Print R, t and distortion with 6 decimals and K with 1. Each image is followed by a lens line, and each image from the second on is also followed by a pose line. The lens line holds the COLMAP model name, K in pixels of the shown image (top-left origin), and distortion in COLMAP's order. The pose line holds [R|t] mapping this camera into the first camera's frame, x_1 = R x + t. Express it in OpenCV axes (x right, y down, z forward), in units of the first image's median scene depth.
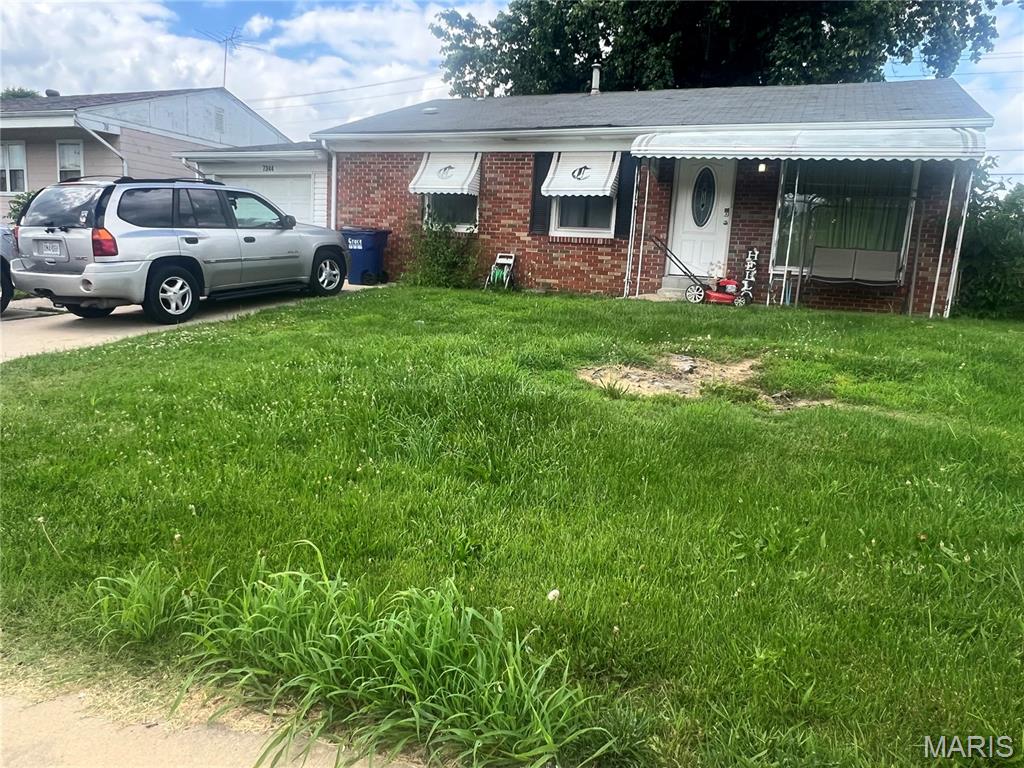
lens RADIAL K [[721.2, 0, 512.0], [0, 721.2, 384.0], [0, 0, 1]] dist [0.001048, 0.002260]
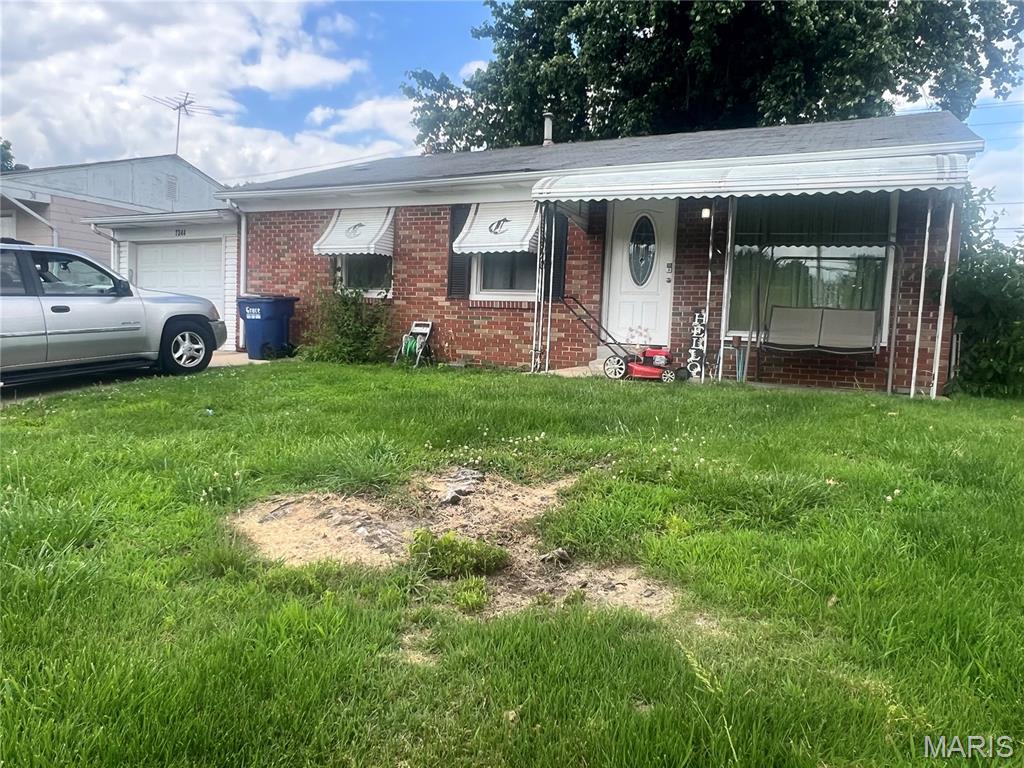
lens RADIAL K [[721.2, 0, 512.0], [0, 721.2, 384.0], [0, 0, 1]] dist [0.001048, 0.002260]
pose [[0.998299, -0.011001, -0.057260, 0.149793], [0.005614, 0.995612, -0.093405, -0.026763], [0.058037, 0.092925, 0.993980, 0.165579]]
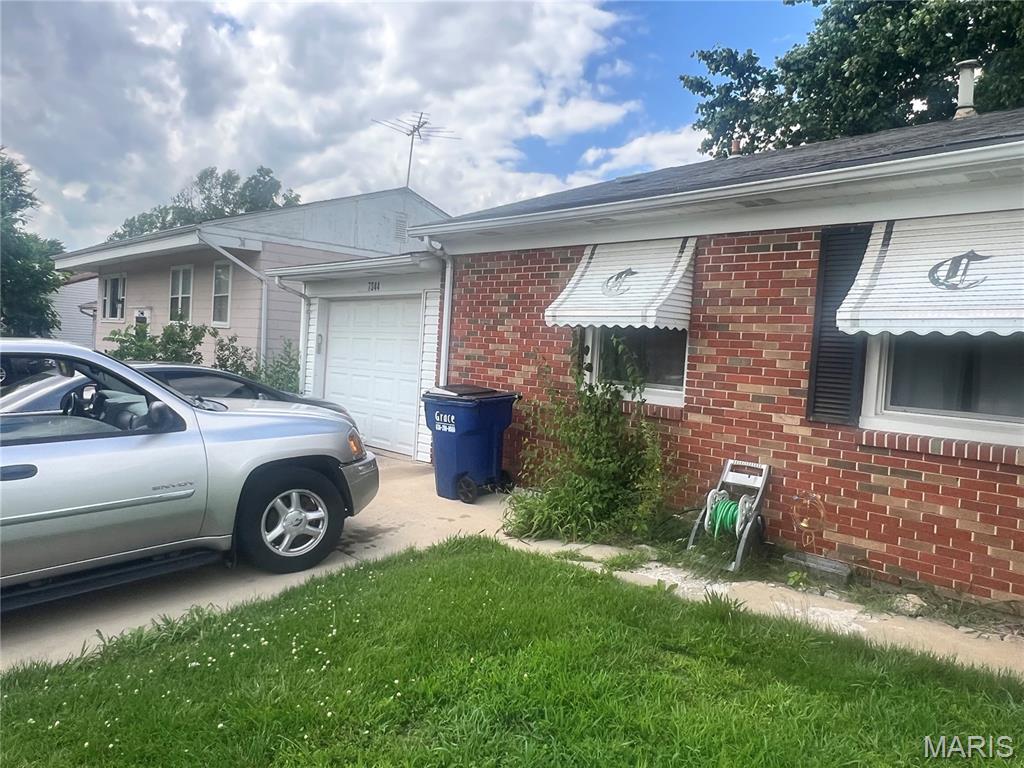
lens RADIAL K [[724.3, 0, 492.8], [0, 724.3, 373.0], [0, 0, 1]] dist [0.002062, -0.000790]
pose [[0.907824, 0.010889, -0.419210, 0.035009], [-0.075335, 0.987634, -0.137489, -0.166512], [0.412529, 0.156397, 0.897418, 0.559420]]
